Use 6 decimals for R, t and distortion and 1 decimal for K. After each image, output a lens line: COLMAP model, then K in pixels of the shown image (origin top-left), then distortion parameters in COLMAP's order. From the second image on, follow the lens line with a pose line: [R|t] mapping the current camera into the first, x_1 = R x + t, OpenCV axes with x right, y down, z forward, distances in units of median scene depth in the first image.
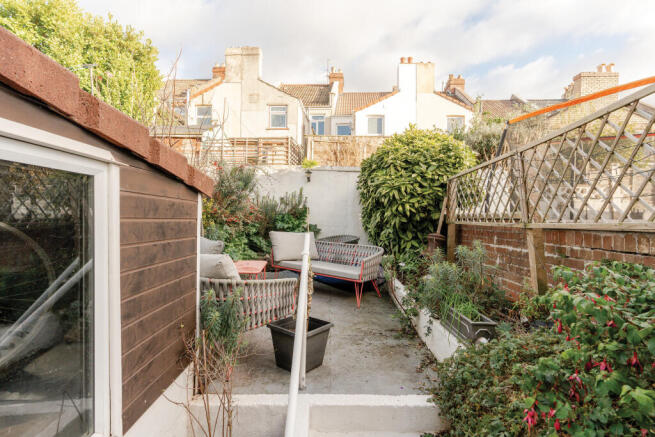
lens RADIAL K [[322.6, 0, 324.4], [0, 322.6, 218.2], [0, 0, 1]] dist [0.000990, 0.001143]
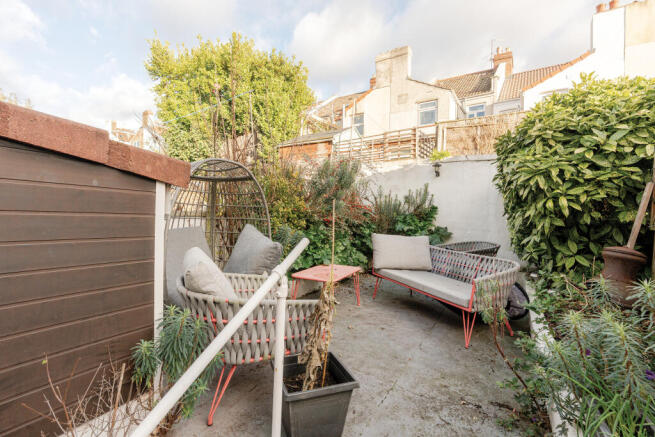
lens RADIAL K [[300.1, 0, 329.4], [0, 300.1, 220.9], [0, 0, 1]] dist [-0.006734, 0.003610]
pose [[0.865212, 0.011918, -0.501265, 0.112475], [-0.011285, 0.999927, 0.004296, 0.003455], [0.501280, 0.001940, 0.865283, 0.196170]]
